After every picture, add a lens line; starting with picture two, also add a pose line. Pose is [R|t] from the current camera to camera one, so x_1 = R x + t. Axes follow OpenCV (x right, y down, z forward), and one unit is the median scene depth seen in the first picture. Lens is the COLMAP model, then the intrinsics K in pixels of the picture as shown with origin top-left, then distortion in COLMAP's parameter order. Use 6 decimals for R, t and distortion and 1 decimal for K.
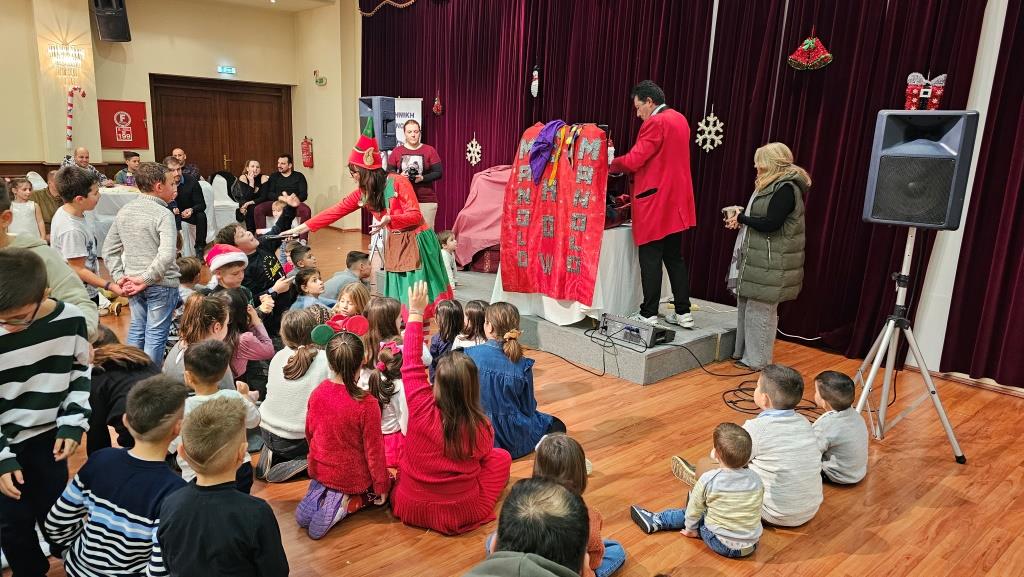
lens RADIAL K [[672.6, 0, 508.7], [0, 672.6, 292.2], [0, 0, 1]] dist [0.072229, -0.059180]
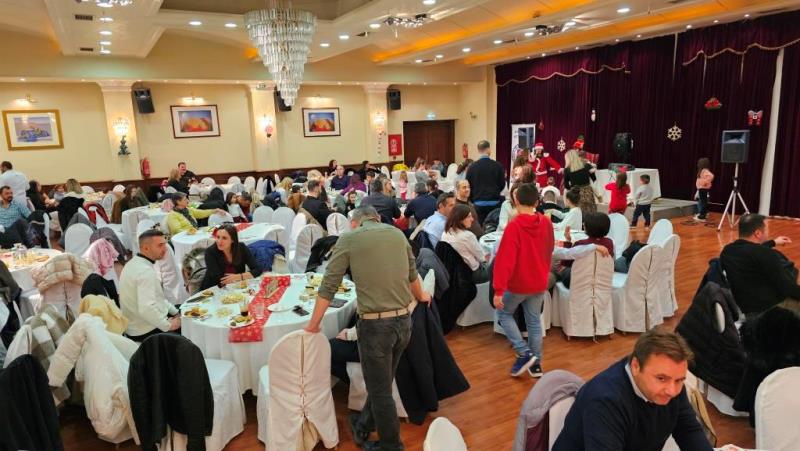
lens RADIAL K [[528.6, 0, 402.4], [0, 528.6, 220.6], [0, 0, 1]] dist [0.076977, -0.069630]
pose [[0.976817, -0.039423, -0.210413, -0.204406], [0.028704, 0.998142, -0.053755, 0.119484], [0.212141, 0.046469, 0.976134, -0.818364]]
